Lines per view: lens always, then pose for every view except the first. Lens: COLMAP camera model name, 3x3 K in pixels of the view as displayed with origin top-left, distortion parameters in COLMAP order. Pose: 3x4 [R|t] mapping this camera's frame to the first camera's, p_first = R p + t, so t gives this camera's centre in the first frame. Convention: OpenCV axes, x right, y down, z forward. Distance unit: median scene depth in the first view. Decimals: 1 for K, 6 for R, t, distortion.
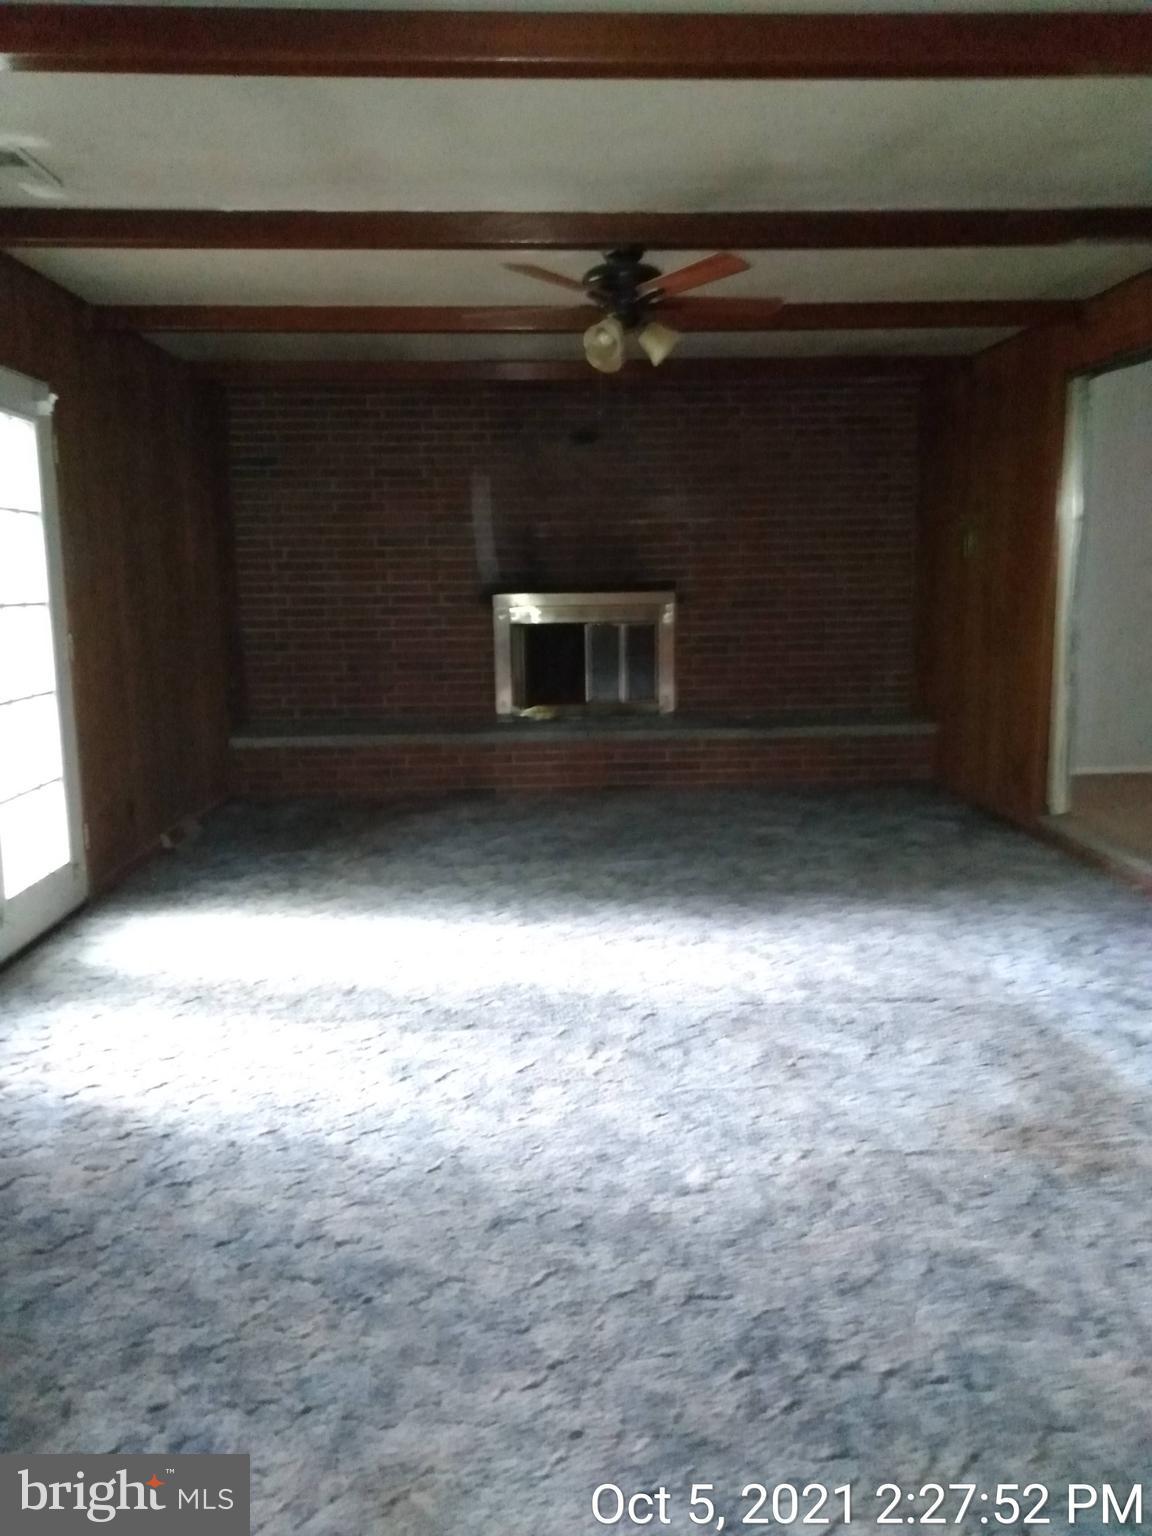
lens RADIAL K [[1183.1, 0, 584.9], [0, 1183.1, 757.9], [0, 0, 1]] dist [0.112420, -0.226064]
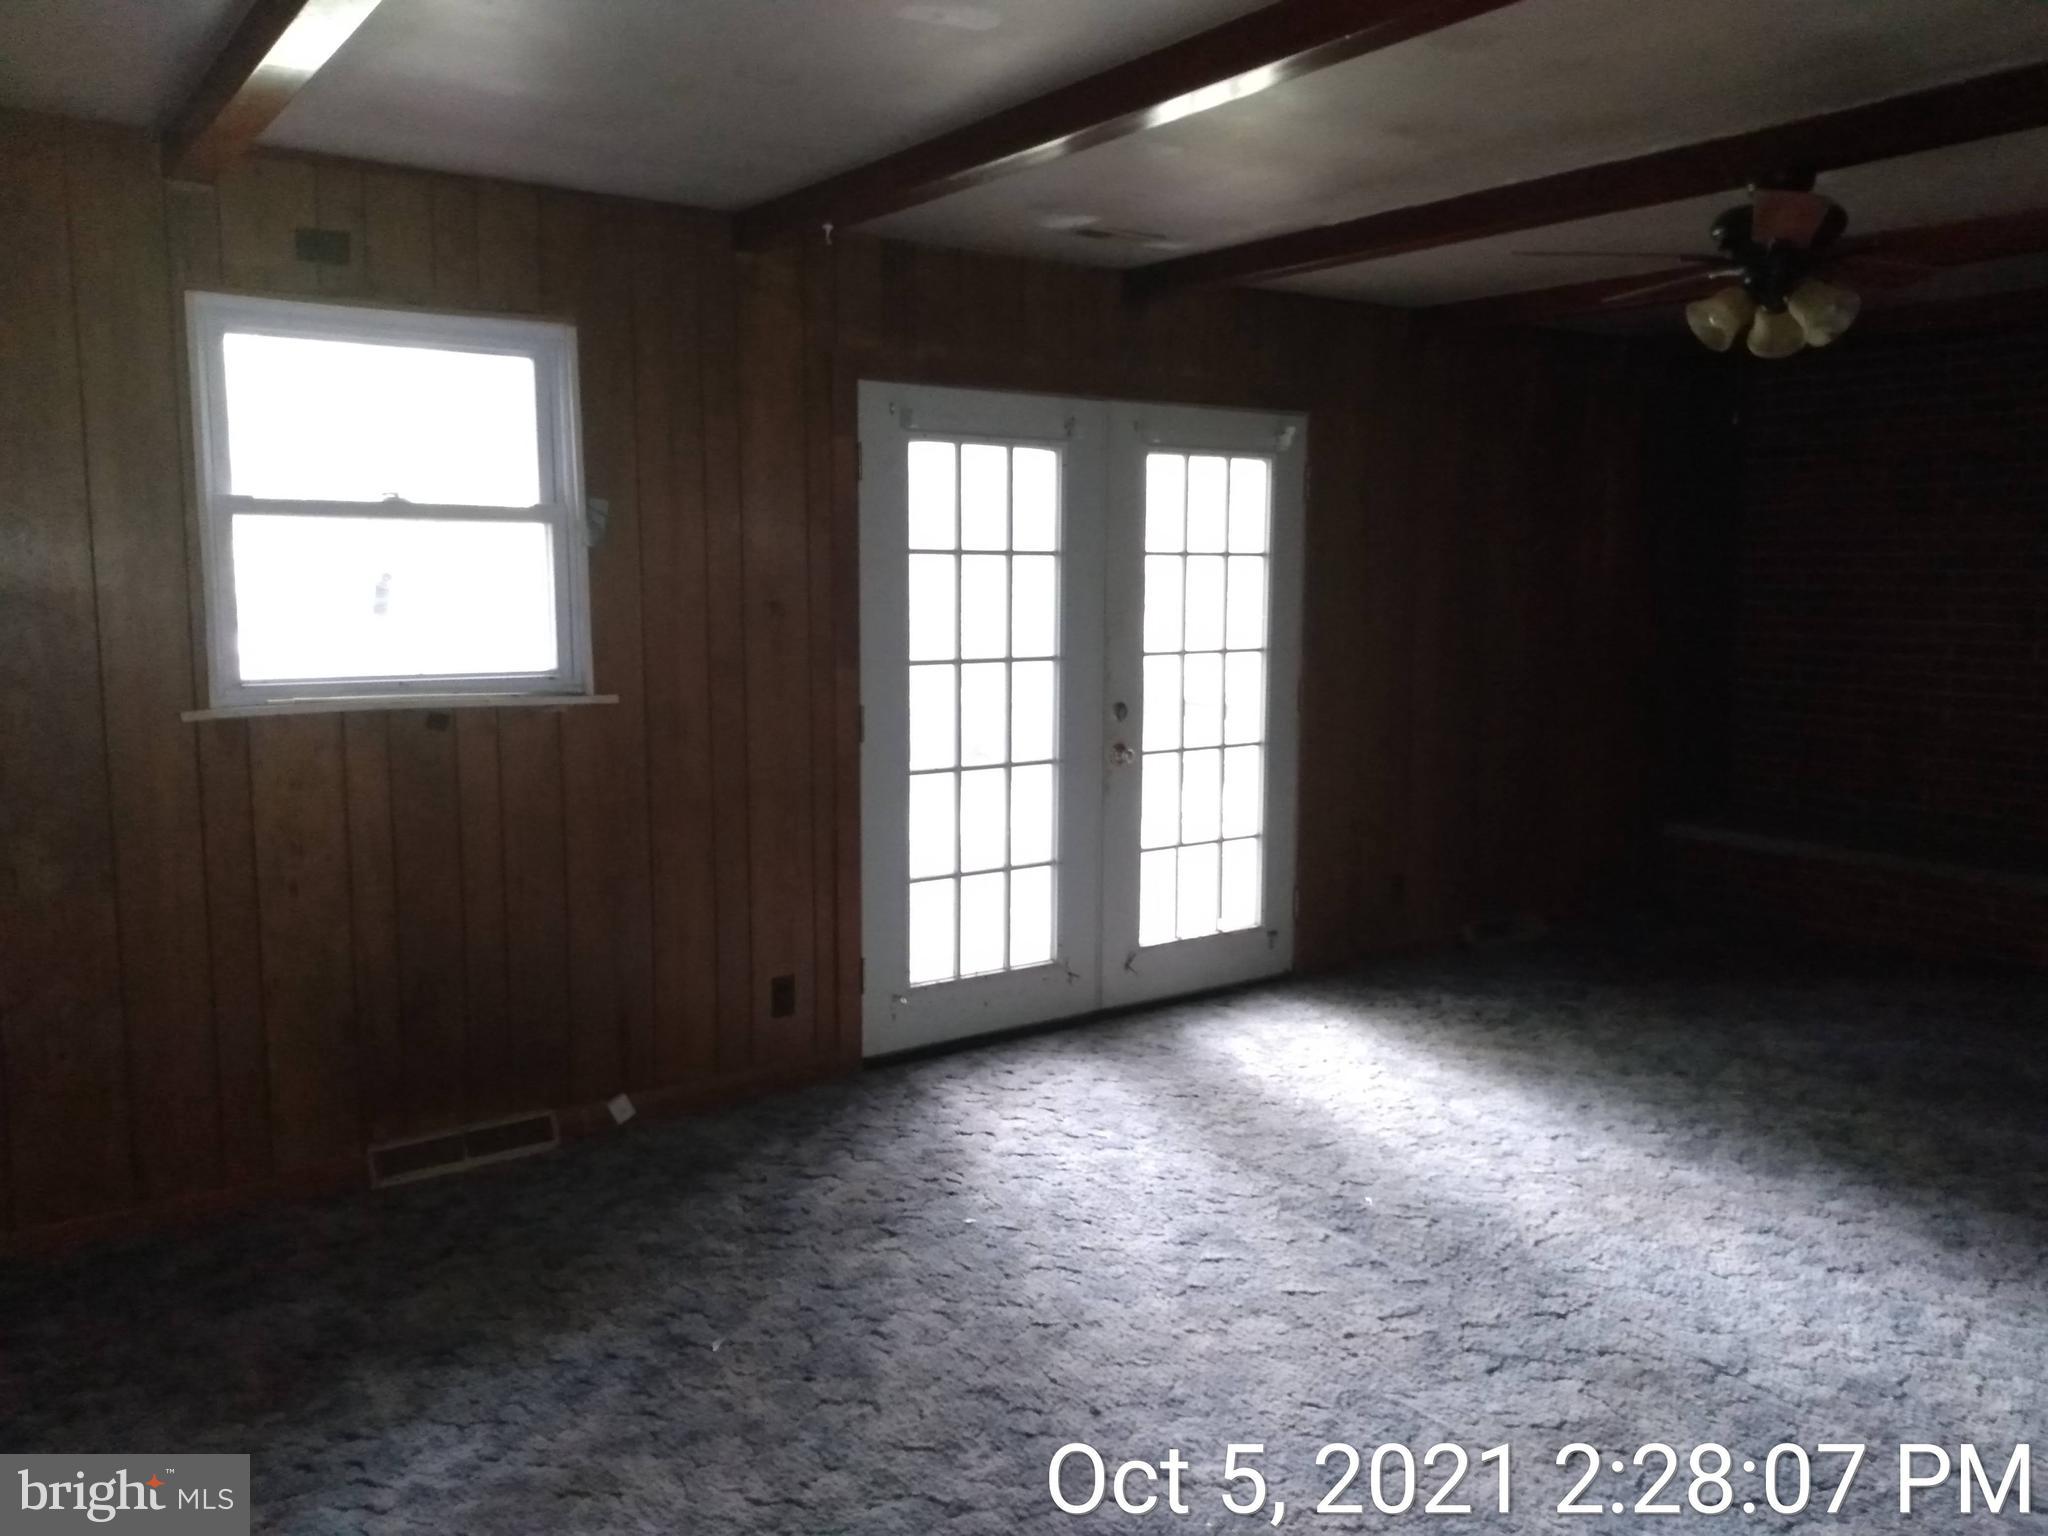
lens RADIAL K [[1577.5, 0, 1051.4], [0, 1577.5, 743.2], [0, 0, 1]] dist [0.112420, -0.226064]
pose [[0.555651, 0.113883, -0.823579, 0.710683], [-0.141912, 0.989029, 0.041017, -0.121910], [0.819215, 0.094084, 0.565717, 0.245850]]
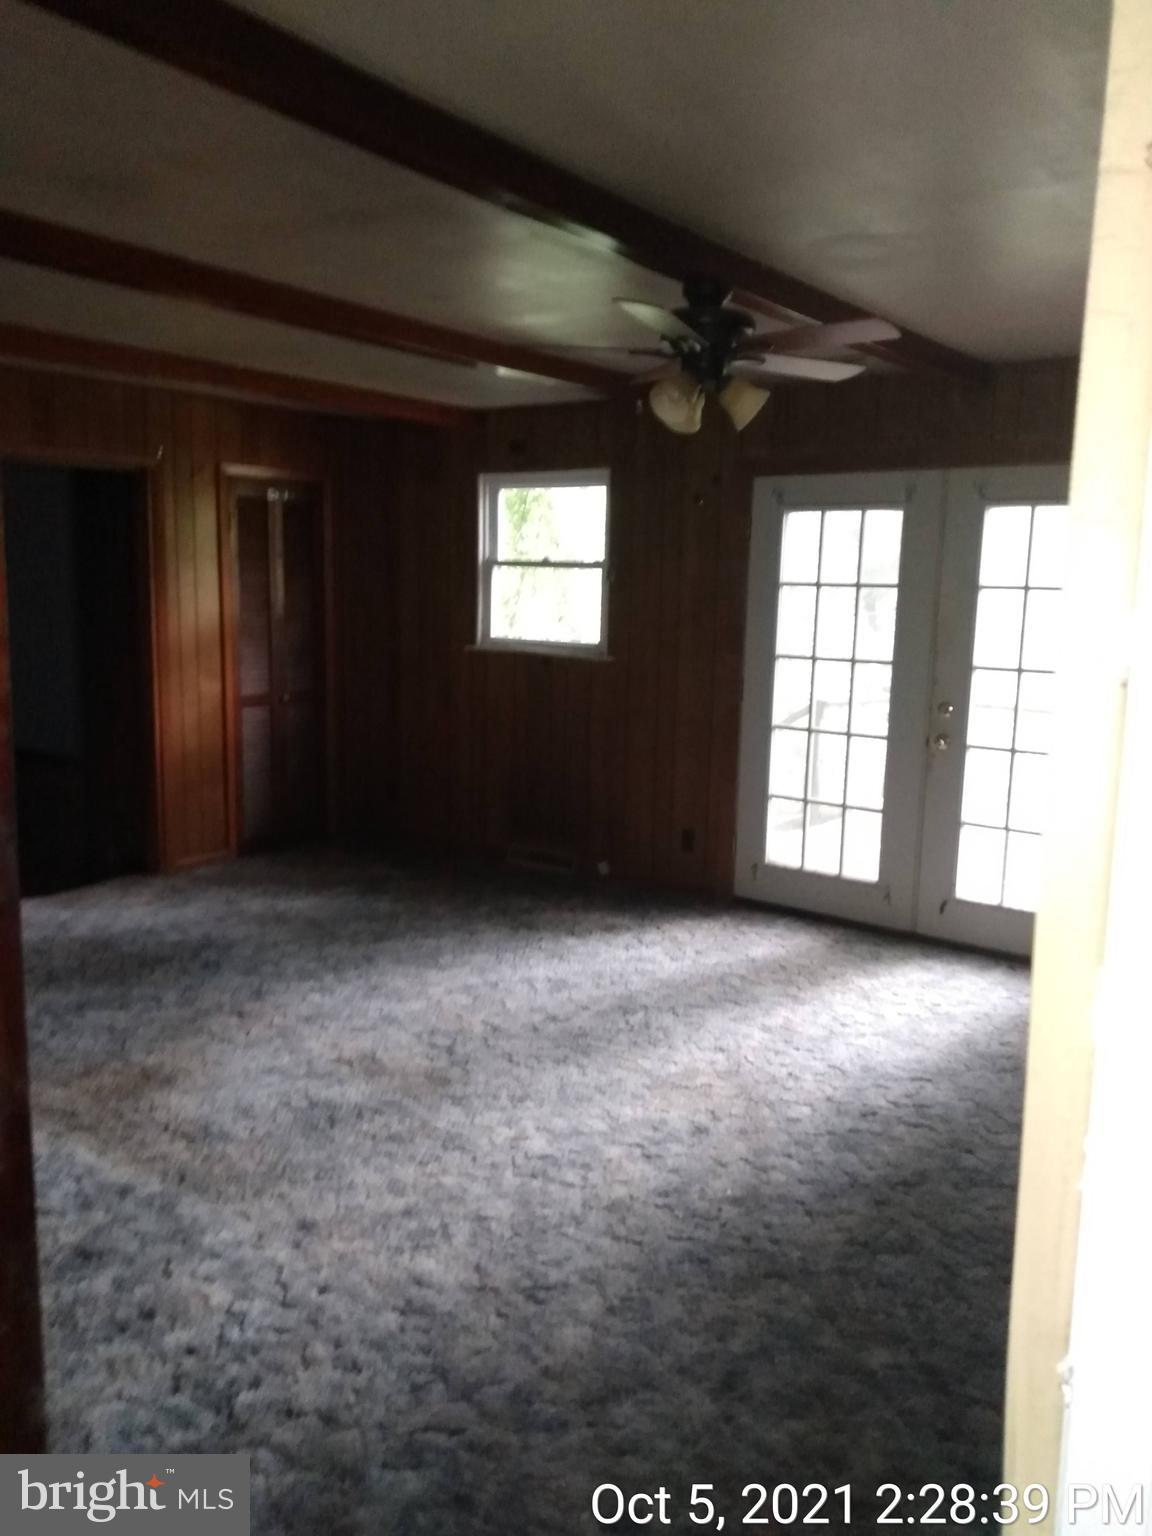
lens RADIAL K [[1183.1, 0, 584.9], [0, 1183.1, 757.9], [0, 0, 1]] dist [0.112420, -0.226064]
pose [[-0.633179, 0.114397, -0.765505, 0.940853], [-0.130140, 0.959202, 0.250986, -0.381522], [0.762986, 0.258542, -0.592460, 1.876825]]
